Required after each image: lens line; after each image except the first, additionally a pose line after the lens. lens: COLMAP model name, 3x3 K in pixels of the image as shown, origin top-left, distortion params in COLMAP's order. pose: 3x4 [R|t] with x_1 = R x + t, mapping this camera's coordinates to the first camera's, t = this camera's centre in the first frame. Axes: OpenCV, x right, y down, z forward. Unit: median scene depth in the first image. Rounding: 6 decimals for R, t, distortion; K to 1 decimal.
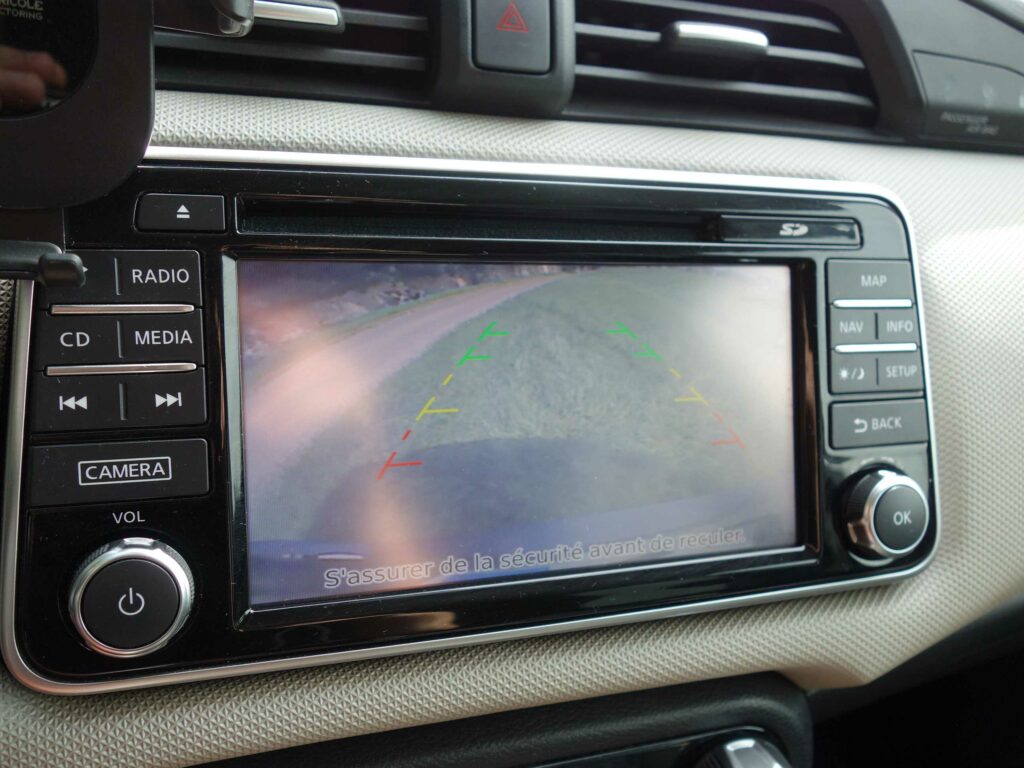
lens RADIAL K [[906.8, 0, 512.0], [0, 906.8, 384.0], [0, 0, 1]] dist [0.005771, -0.013323]
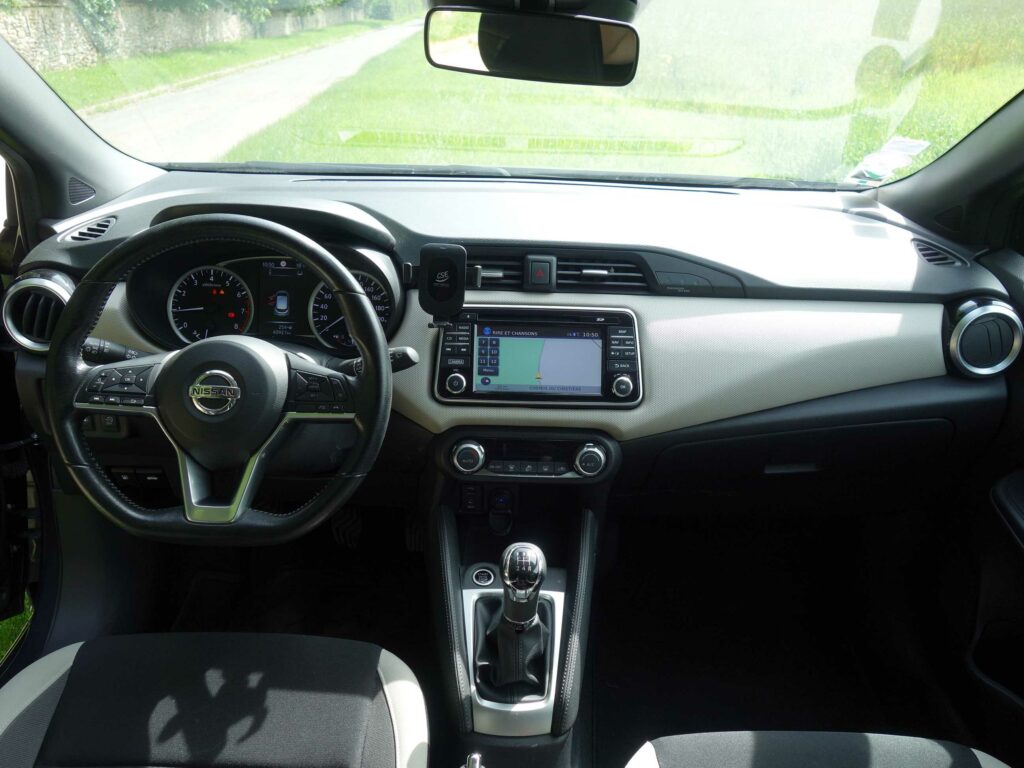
lens RADIAL K [[906.8, 0, 512.0], [0, 906.8, 384.0], [0, 0, 1]] dist [0.005771, -0.013323]
pose [[0.943582, 0.044270, -0.328166, 1.693735], [-0.057178, 0.997920, -0.029784, 0.366430], [0.326165, 0.046867, 0.944150, -4.048038]]
